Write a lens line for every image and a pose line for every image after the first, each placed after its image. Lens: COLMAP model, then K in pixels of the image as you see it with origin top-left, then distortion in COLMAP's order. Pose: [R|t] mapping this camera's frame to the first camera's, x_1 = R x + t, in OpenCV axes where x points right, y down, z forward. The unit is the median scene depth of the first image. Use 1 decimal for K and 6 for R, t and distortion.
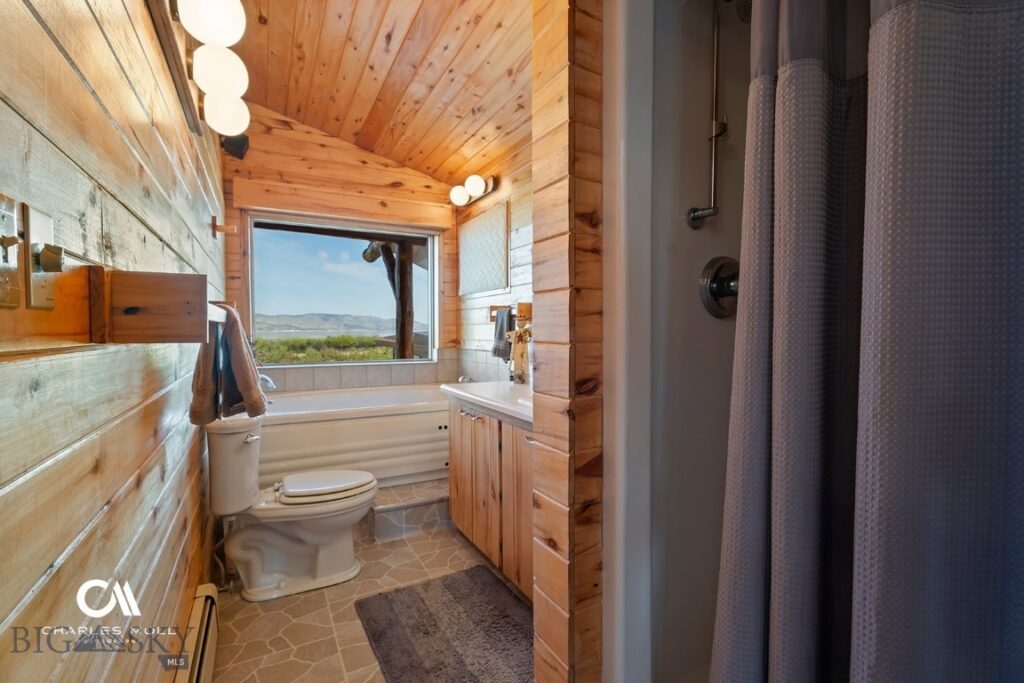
lens RADIAL K [[473.8, 0, 498.9], [0, 473.8, 341.0], [0, 0, 1]] dist [-0.002256, 0.002885]
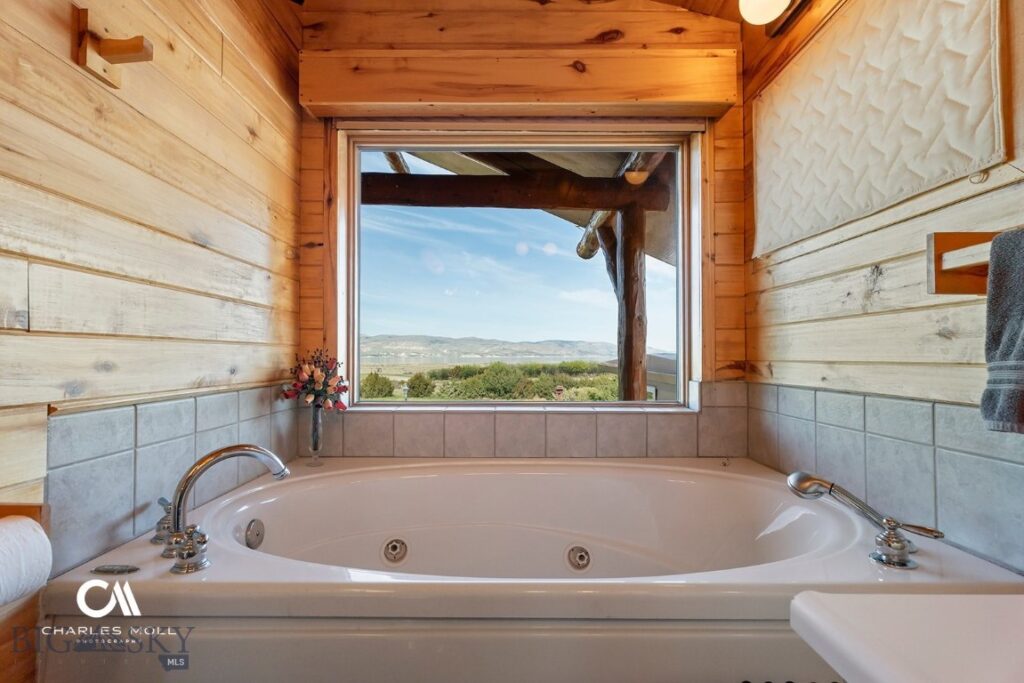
lens RADIAL K [[473.8, 0, 507.5], [0, 473.8, 347.3], [0, 0, 1]] dist [-0.002256, 0.002885]
pose [[0.893928, -0.005065, -0.448182, -0.089738], [-0.013626, 0.999167, -0.038469, 0.003285], [0.448003, 0.040495, 0.893114, 0.507288]]
